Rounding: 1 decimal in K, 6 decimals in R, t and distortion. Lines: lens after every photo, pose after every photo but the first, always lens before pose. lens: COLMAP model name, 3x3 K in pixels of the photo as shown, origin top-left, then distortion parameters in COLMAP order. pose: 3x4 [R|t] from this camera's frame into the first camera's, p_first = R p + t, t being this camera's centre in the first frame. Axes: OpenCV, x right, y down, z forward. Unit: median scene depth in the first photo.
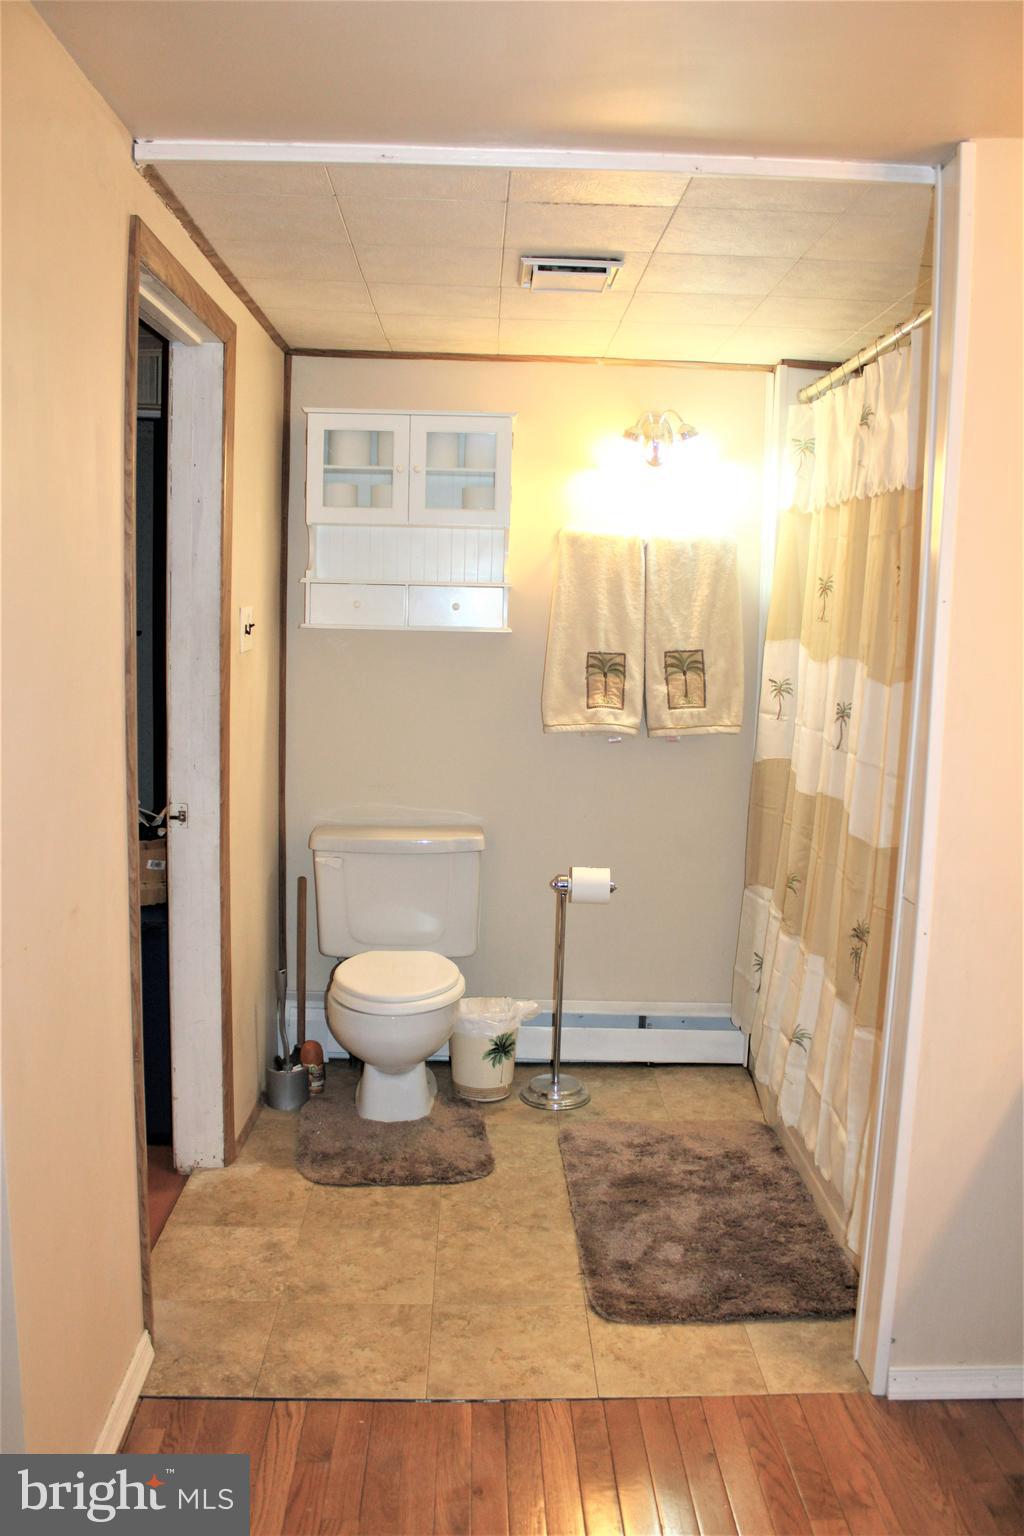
lens RADIAL K [[1279.3, 0, 512.1], [0, 1279.3, 773.8], [0, 0, 1]] dist [-0.154688, 0.156082]
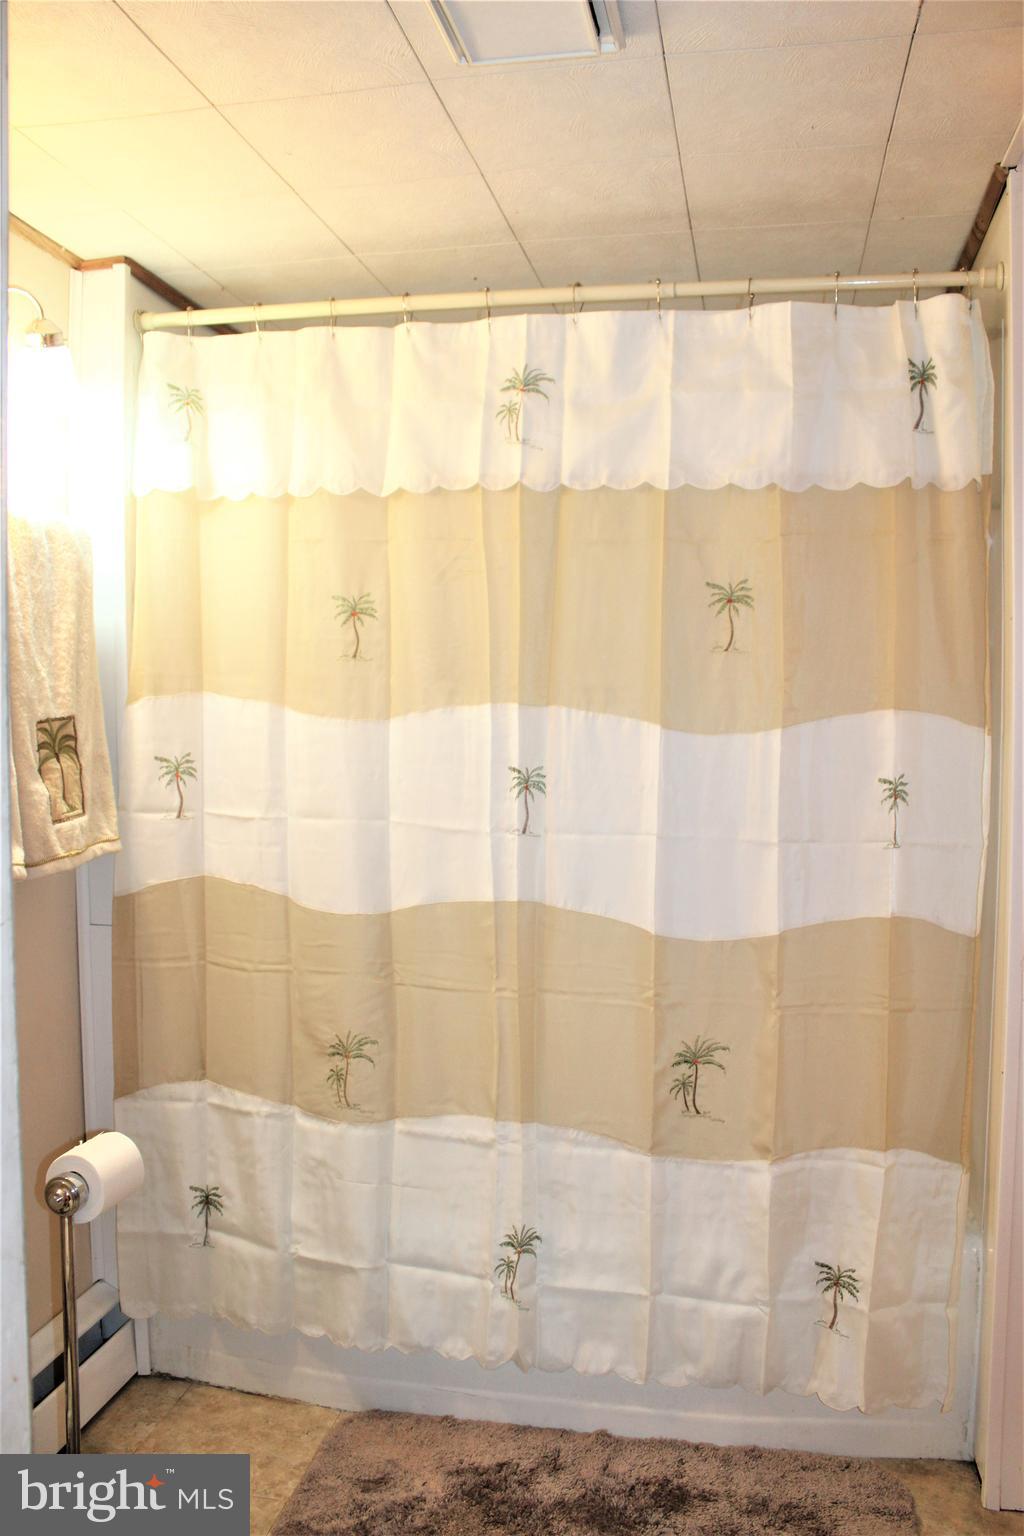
lens RADIAL K [[1279.3, 0, 512.1], [0, 1279.3, 773.8], [0, 0, 1]] dist [-0.154688, 0.156082]
pose [[0.220551, -0.076329, 0.972384, -0.365739], [0.134699, 0.989765, 0.047141, -0.071378], [-0.966030, 0.120582, 0.228575, 0.680003]]
